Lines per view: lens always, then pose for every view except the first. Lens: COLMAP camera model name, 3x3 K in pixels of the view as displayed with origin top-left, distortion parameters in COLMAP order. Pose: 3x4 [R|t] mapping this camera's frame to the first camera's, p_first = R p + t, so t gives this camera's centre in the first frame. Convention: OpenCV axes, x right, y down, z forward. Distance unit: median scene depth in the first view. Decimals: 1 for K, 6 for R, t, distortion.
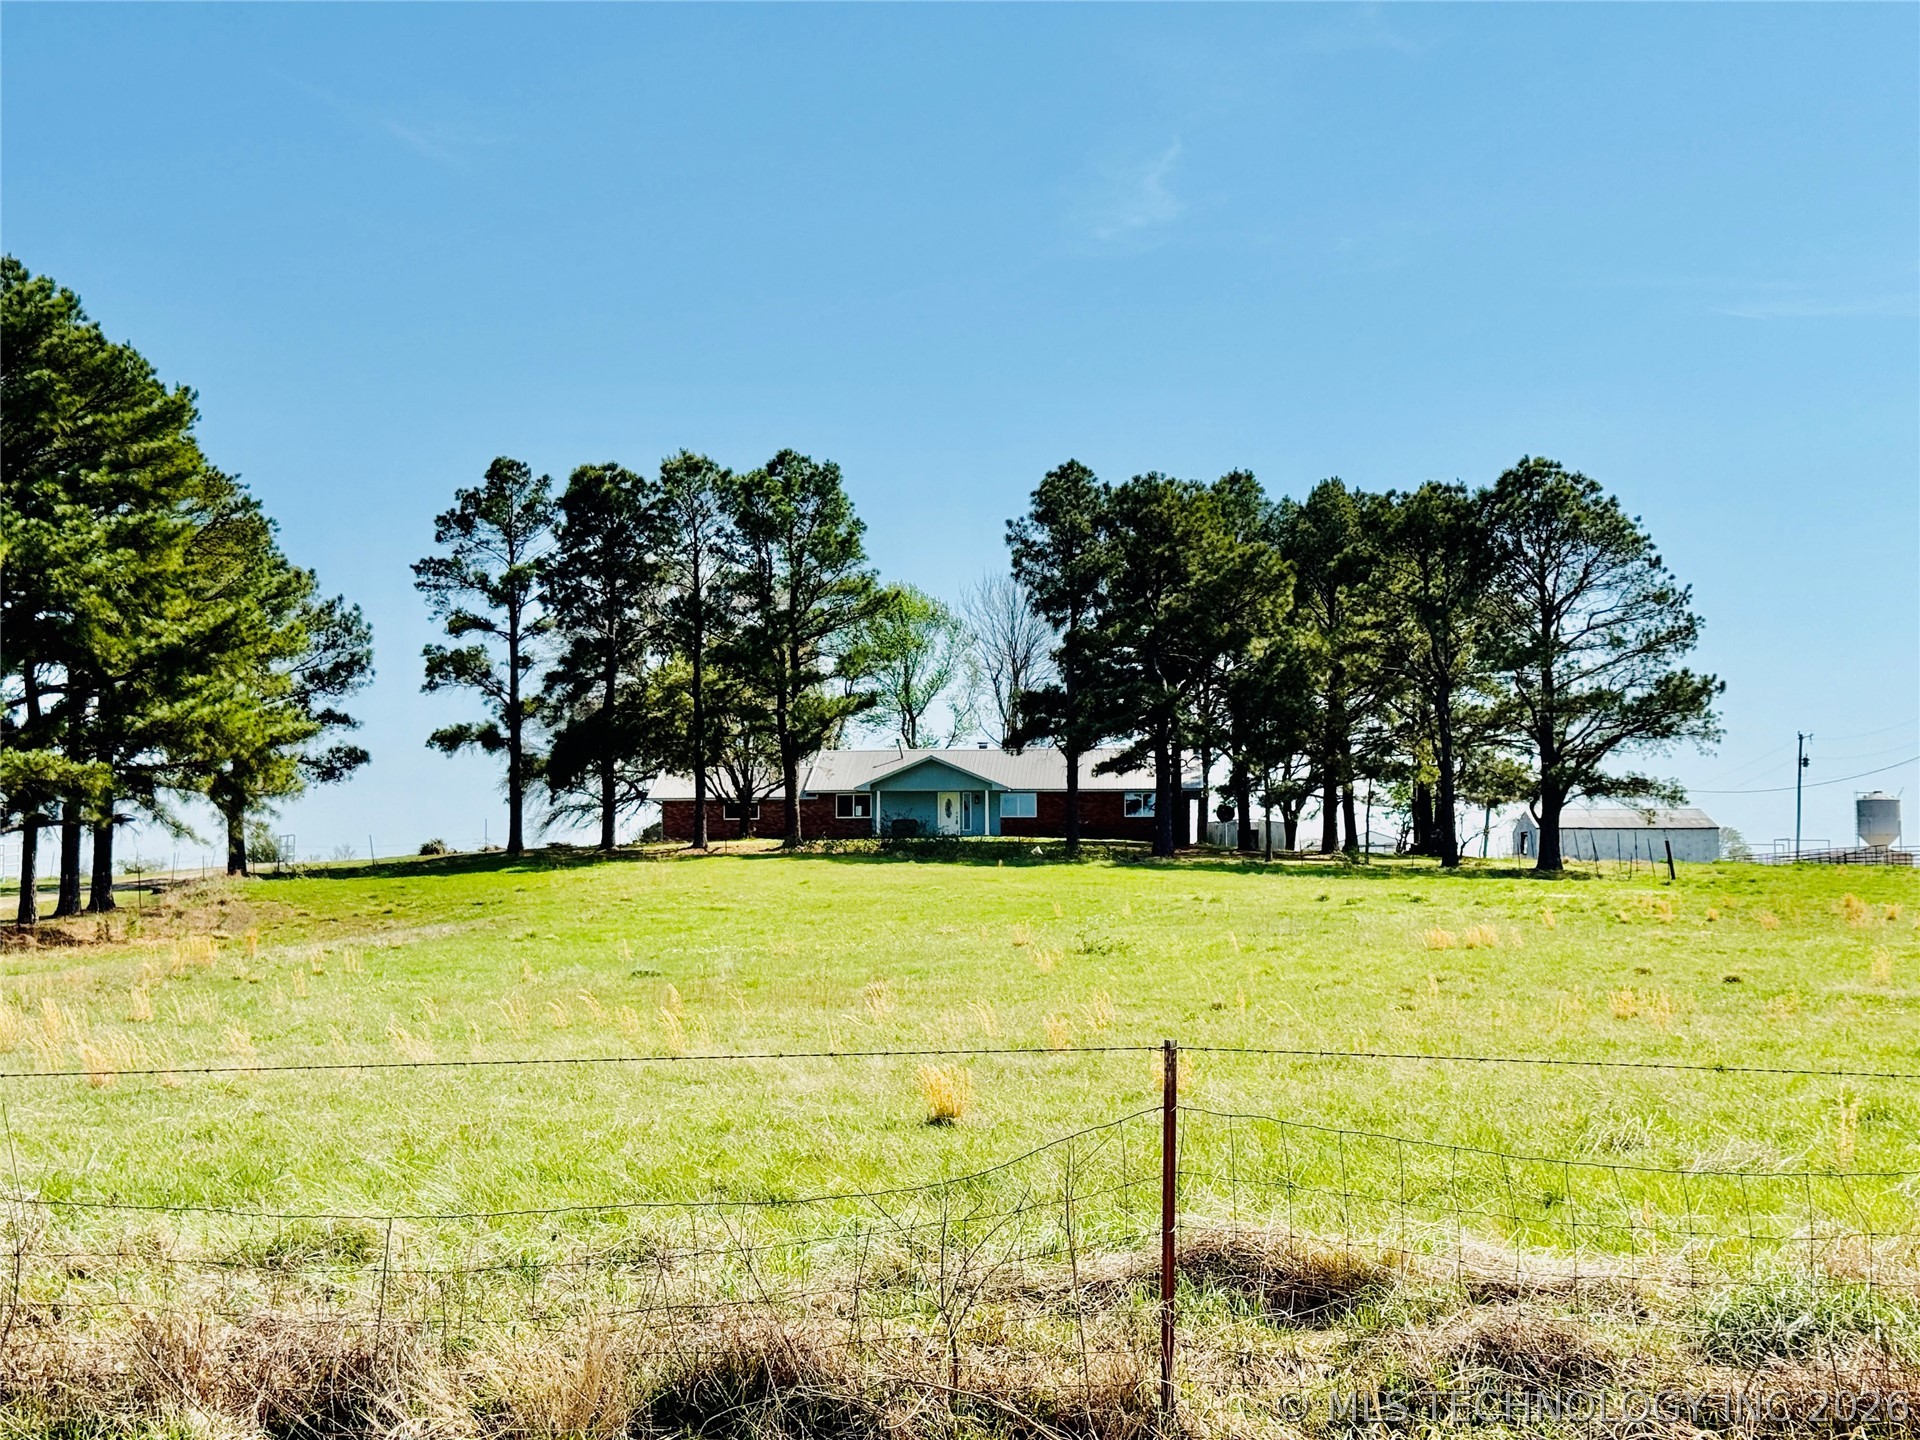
lens RADIAL K [[2691.5, 0, 976.8], [0, 2691.5, 715.3], [0, 0, 1]] dist [0.108918, 0.000000]
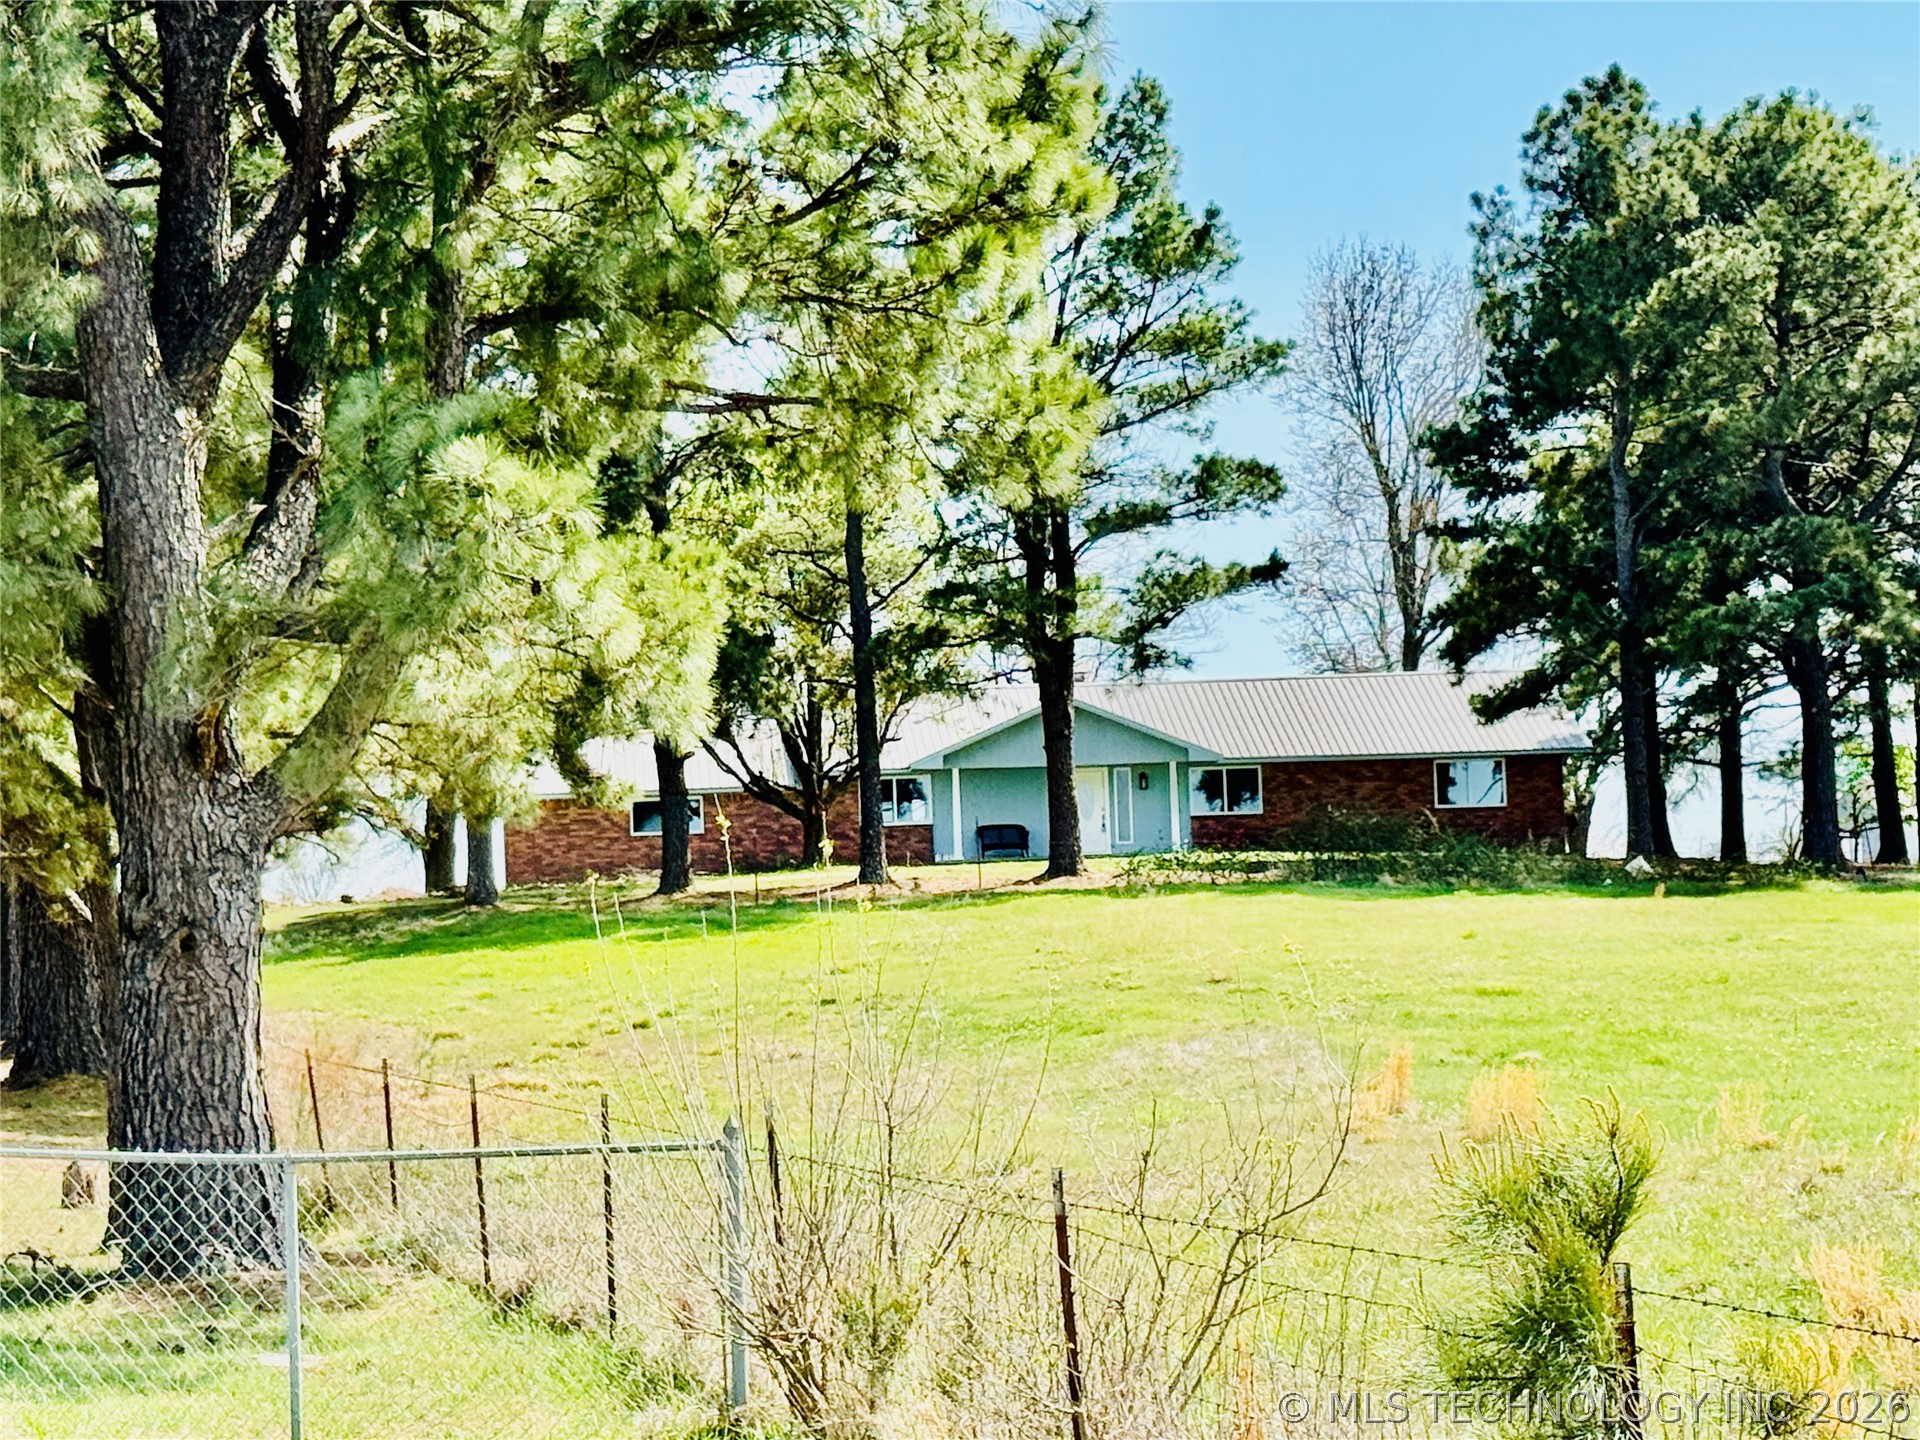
lens RADIAL K [[4867.8, 0, 973.2], [0, 4867.8, 731.1], [0, 0, 1]] dist [0.116378, 0.000000]
pose [[0.985705, -0.024476, 0.166691, -0.228697], [0.022272, 0.999638, 0.015081, 0.009567], [-0.167000, -0.011153, 0.985894, 0.143733]]
